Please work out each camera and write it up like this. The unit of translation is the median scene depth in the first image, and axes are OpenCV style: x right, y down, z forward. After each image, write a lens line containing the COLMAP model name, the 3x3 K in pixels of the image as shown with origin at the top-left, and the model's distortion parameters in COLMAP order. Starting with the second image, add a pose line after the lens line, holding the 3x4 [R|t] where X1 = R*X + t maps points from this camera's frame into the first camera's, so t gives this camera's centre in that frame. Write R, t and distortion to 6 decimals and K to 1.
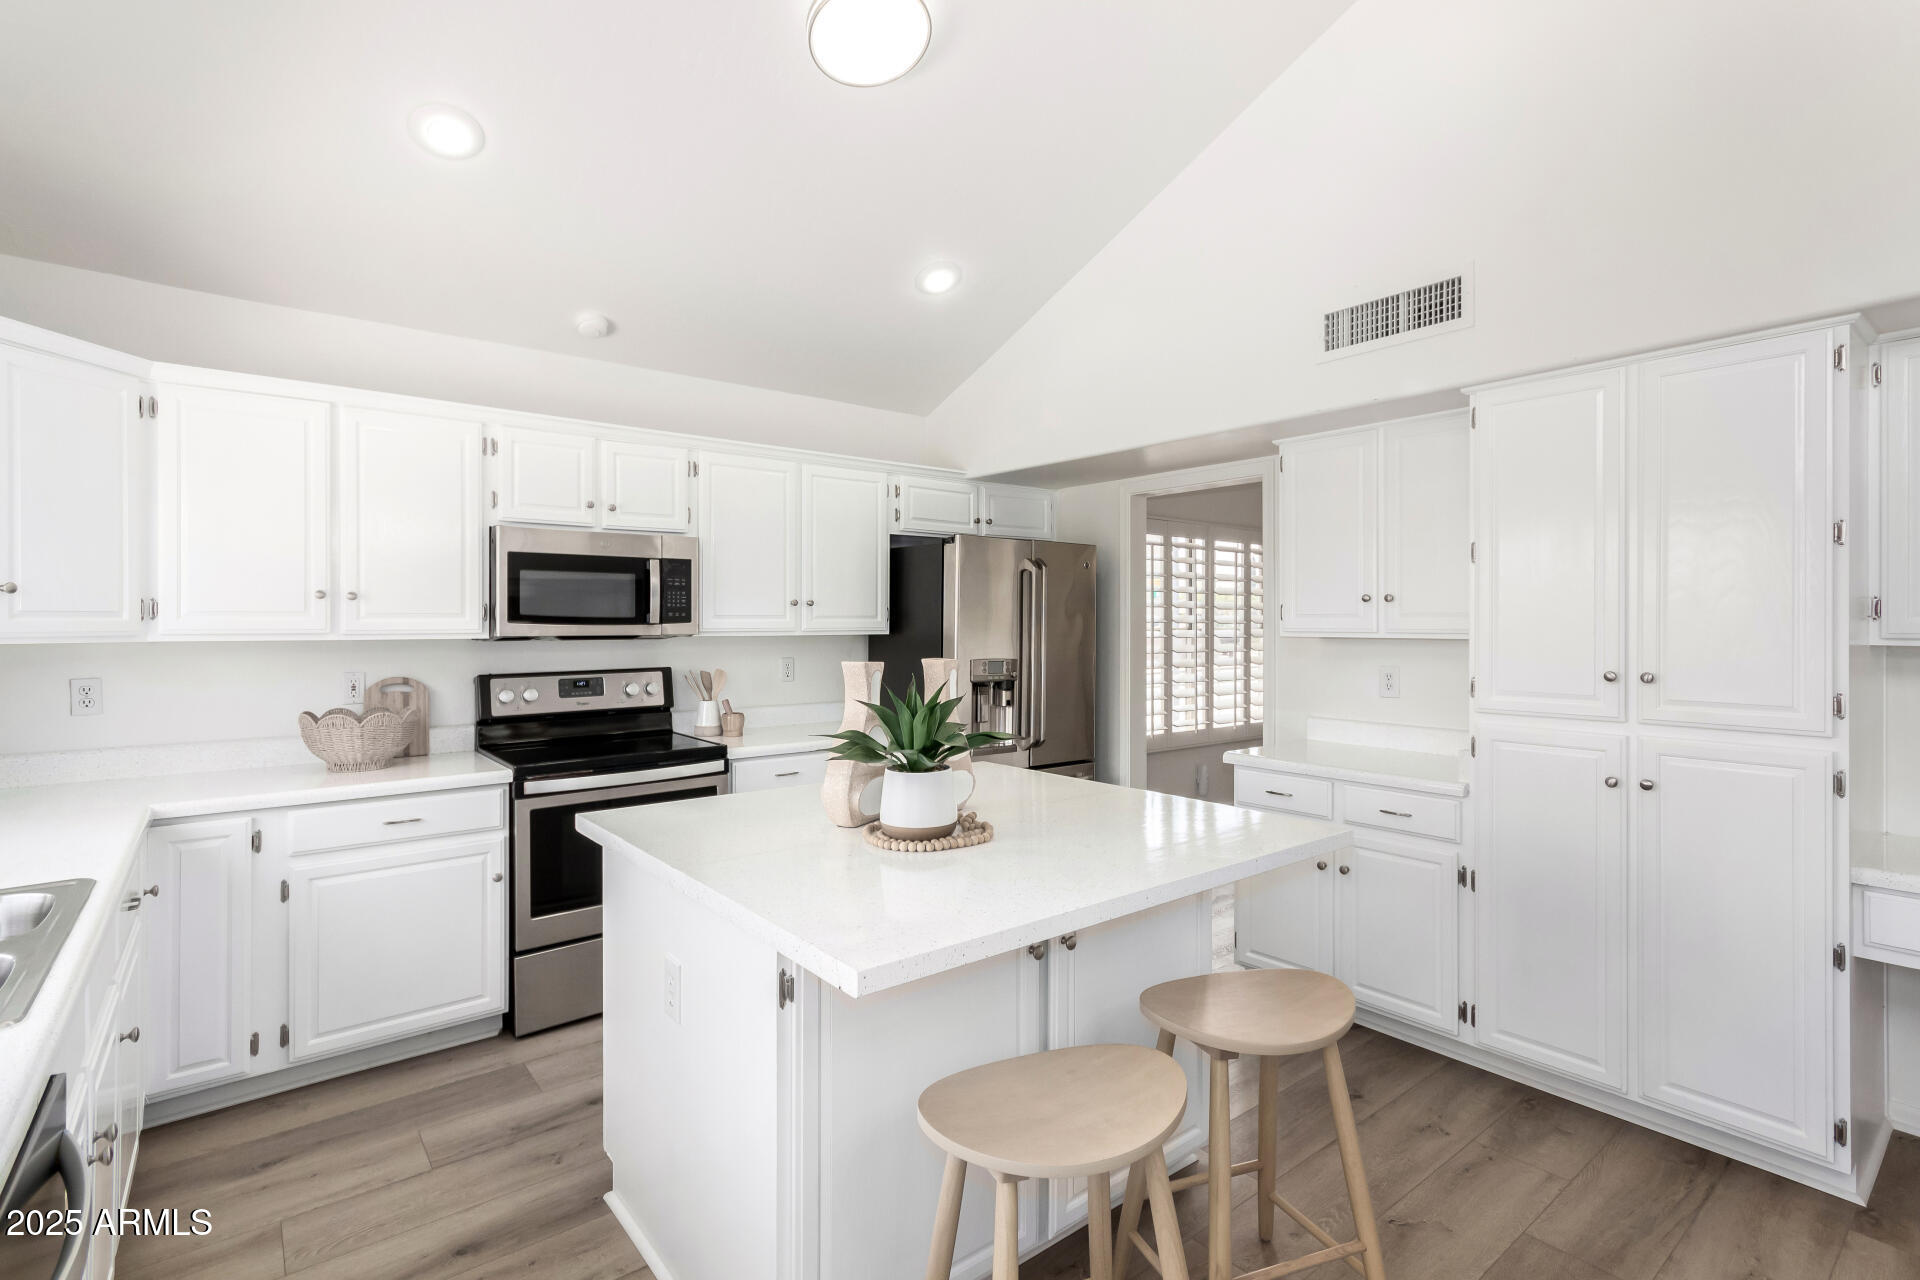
lens RADIAL K [[903.4, 0, 963.8], [0, 903.4, 628.8], [0, 0, 1]] dist [0.002846, 0.001241]
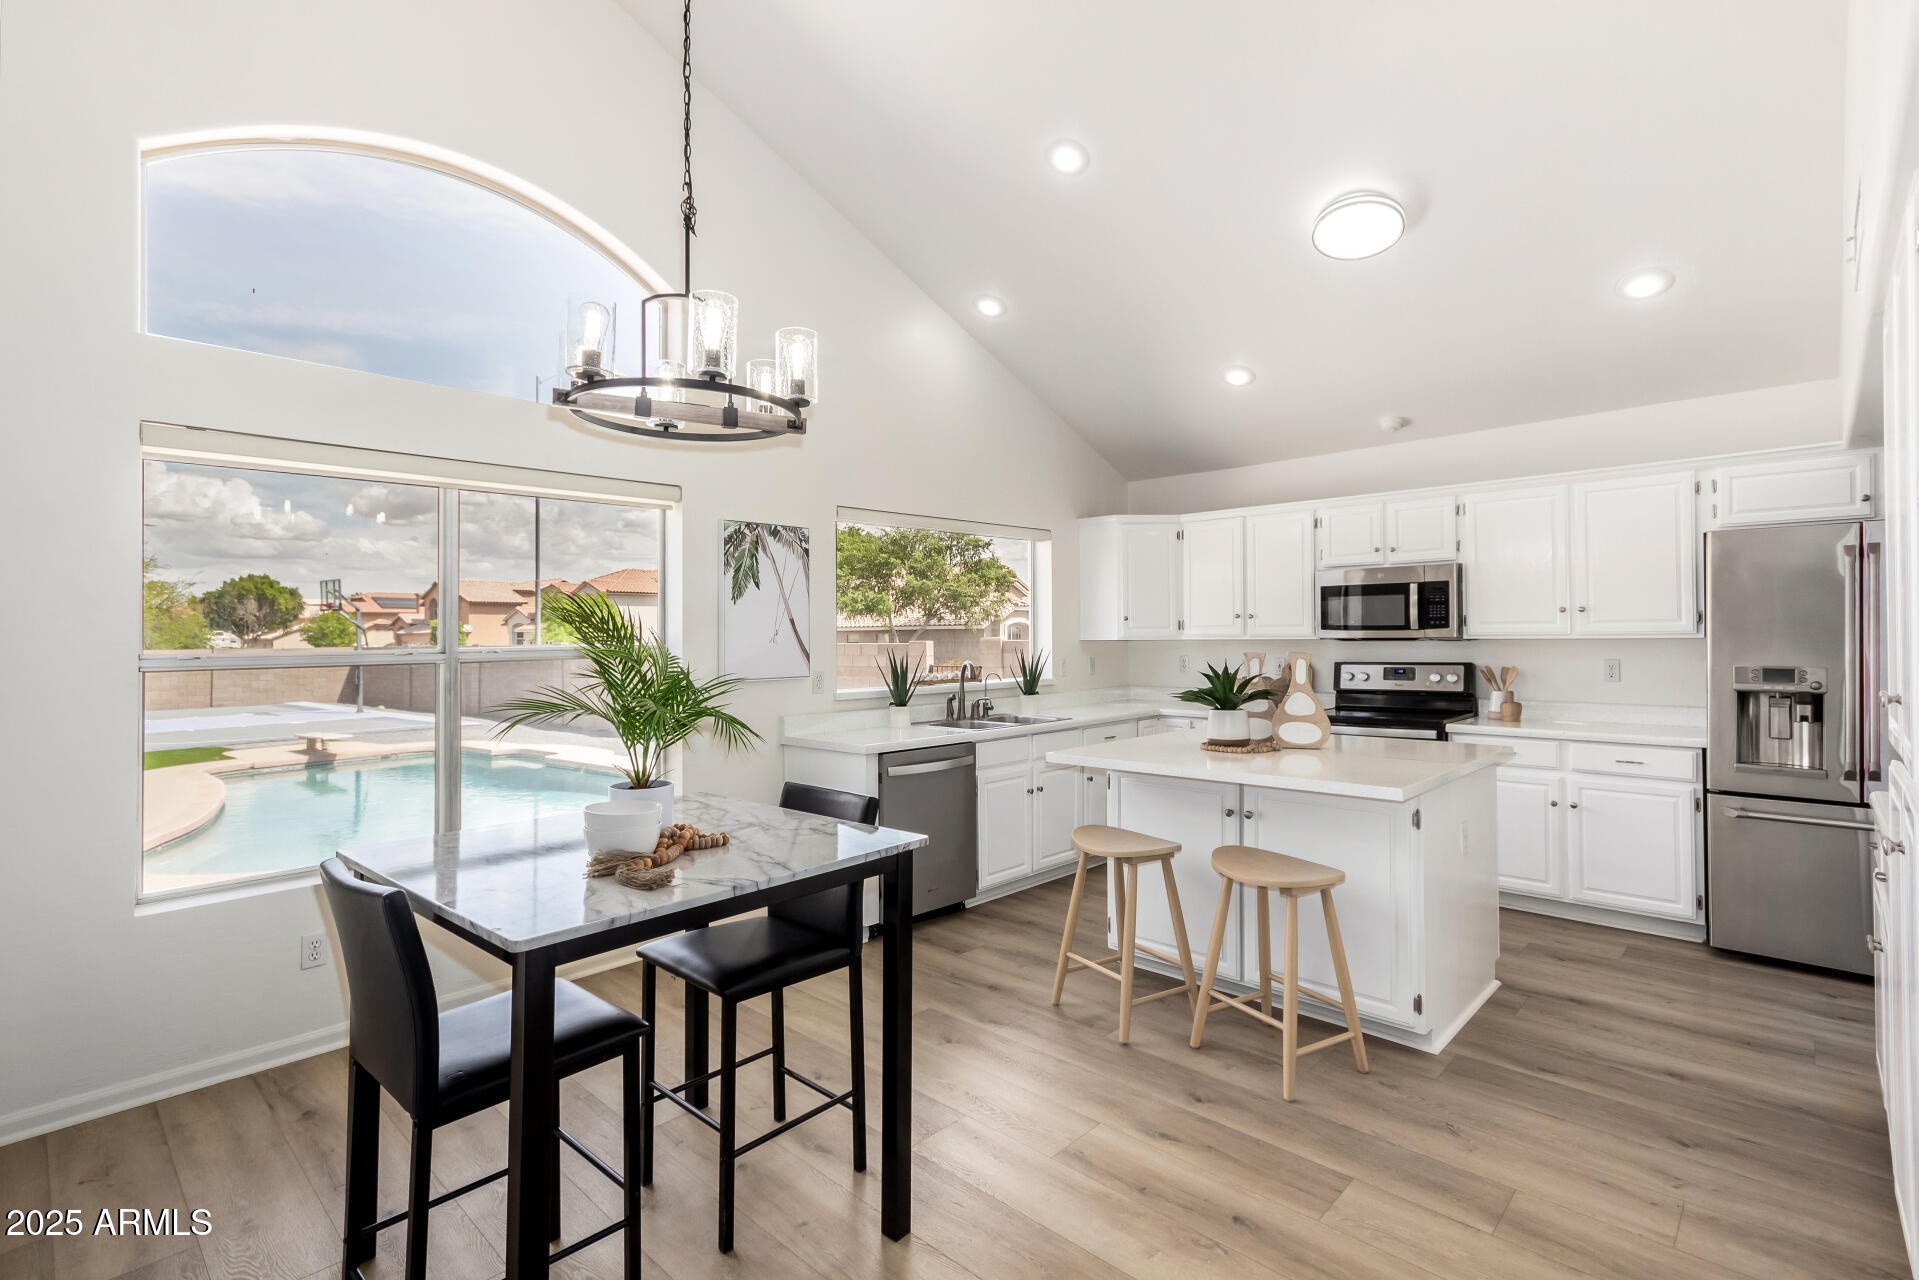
lens RADIAL K [[902.9, 0, 960.8], [0, 902.9, 635.1], [0, 0, 1]] dist [0.002846, 0.001241]
pose [[0.129933, -0.003575, -0.991516, 0.949123], [-0.001036, 0.999992, -0.003742, 0.009358], [0.991522, 0.001514, 0.129928, 0.125212]]
